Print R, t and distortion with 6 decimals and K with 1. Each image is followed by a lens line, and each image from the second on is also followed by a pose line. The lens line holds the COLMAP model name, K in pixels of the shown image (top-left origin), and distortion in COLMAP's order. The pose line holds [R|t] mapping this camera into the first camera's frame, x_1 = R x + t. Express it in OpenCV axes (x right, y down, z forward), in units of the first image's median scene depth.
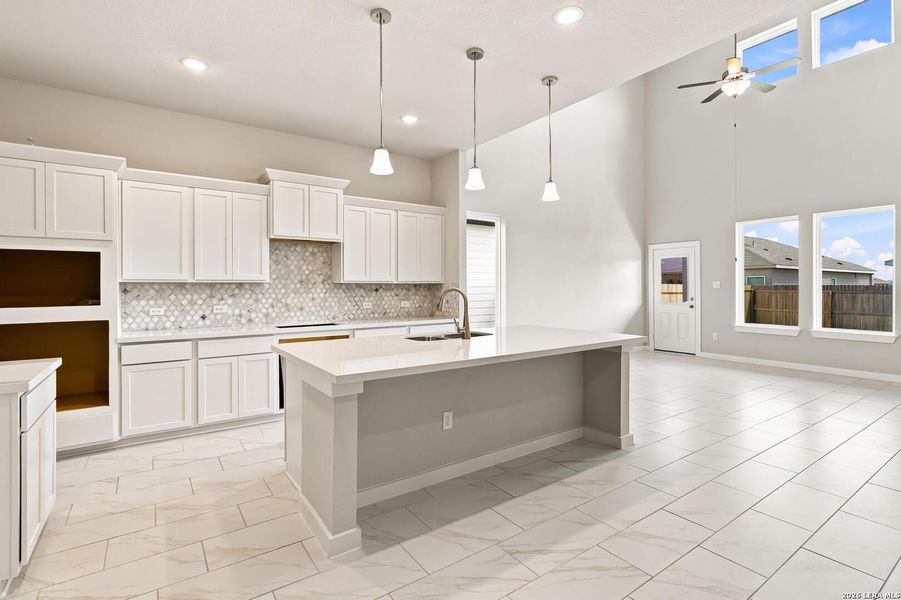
lens RADIAL K [[428.4, 0, 462.1], [0, 428.4, 287.3], [0, 0, 1]] dist [-0.004954, 0.003396]
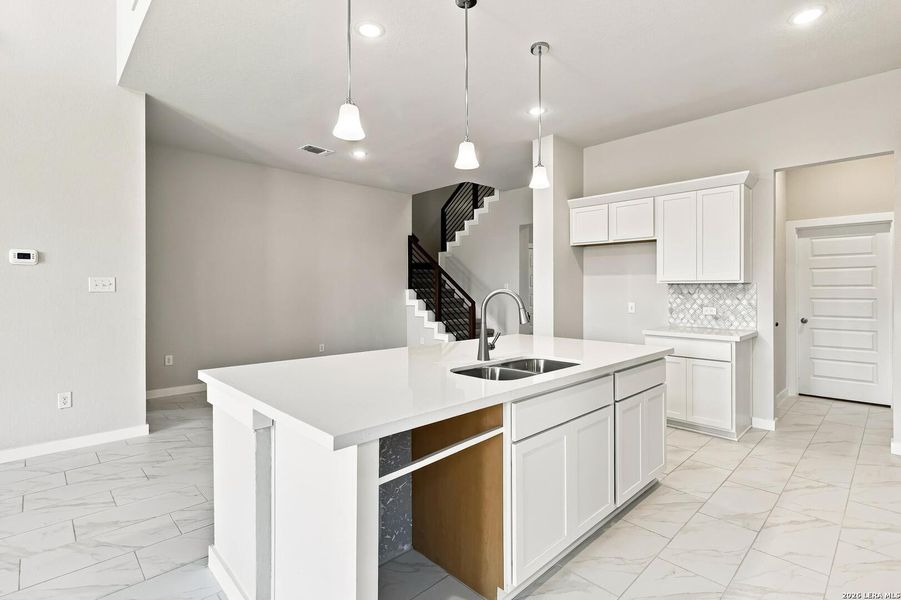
lens RADIAL K [[428.4, 0, 459.1], [0, 428.4, 289.4], [0, 0, 1]] dist [-0.004954, 0.003396]
pose [[-0.988164, 0.004147, -0.153345, 0.109212], [0.004013, 0.999991, 0.001183, -0.000172], [0.153349, 0.000553, -0.988172, 1.185457]]
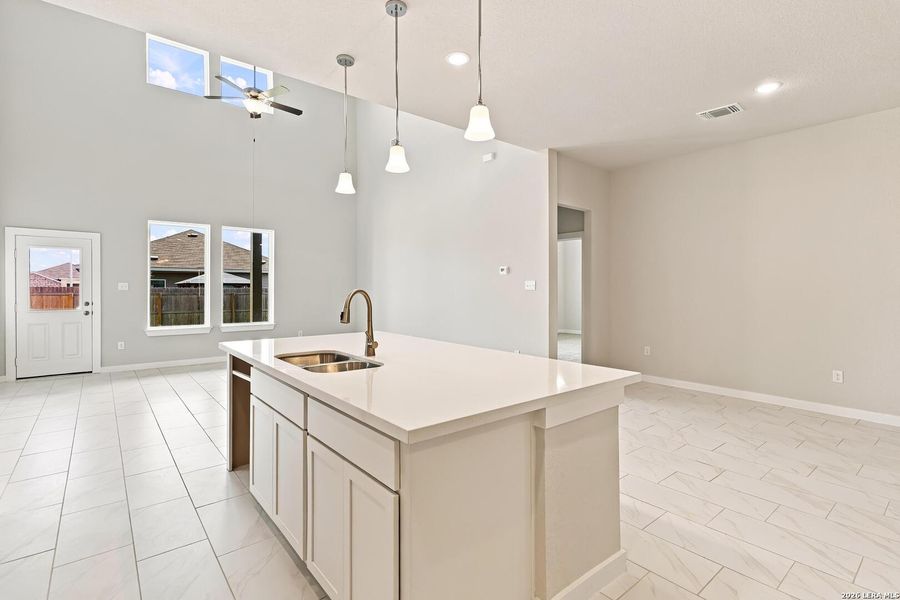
lens RADIAL K [[427.9, 0, 464.3], [0, 427.9, 291.6], [0, 0, 1]] dist [-0.004954, 0.003396]
pose [[-0.085463, -0.005637, 0.996325, -0.539305], [0.000200, 0.999984, 0.005674, 0.000415], [-0.996341, 0.000684, -0.085460, 0.618755]]
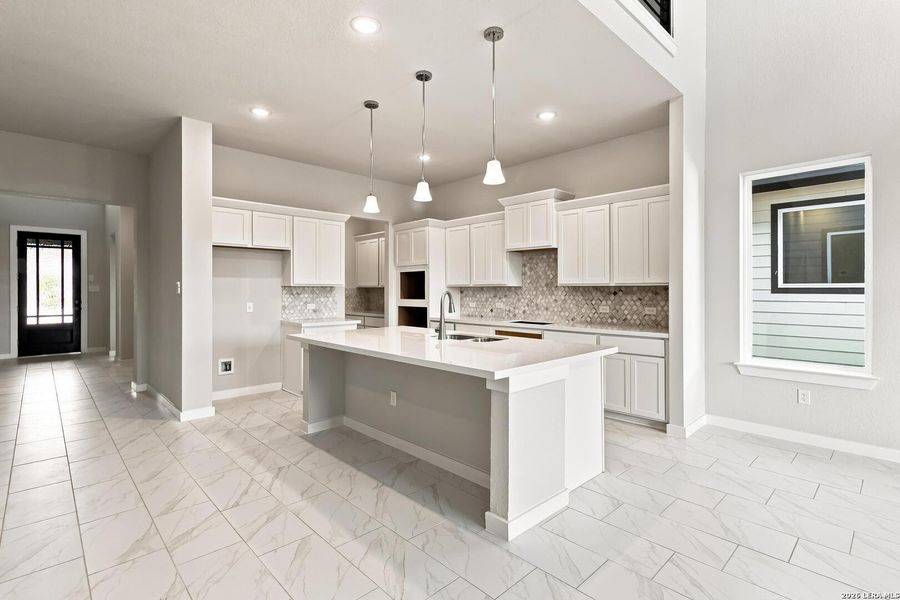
lens RADIAL K [[427.9, 0, 457.2], [0, 427.9, 296.1], [0, 0, 1]] dist [-0.004954, 0.003396]
pose [[0.152535, 0.018824, -0.988119, 0.731350], [-0.000762, 0.999821, 0.018929, -0.004888], [0.988298, -0.002134, 0.152521, 0.602961]]
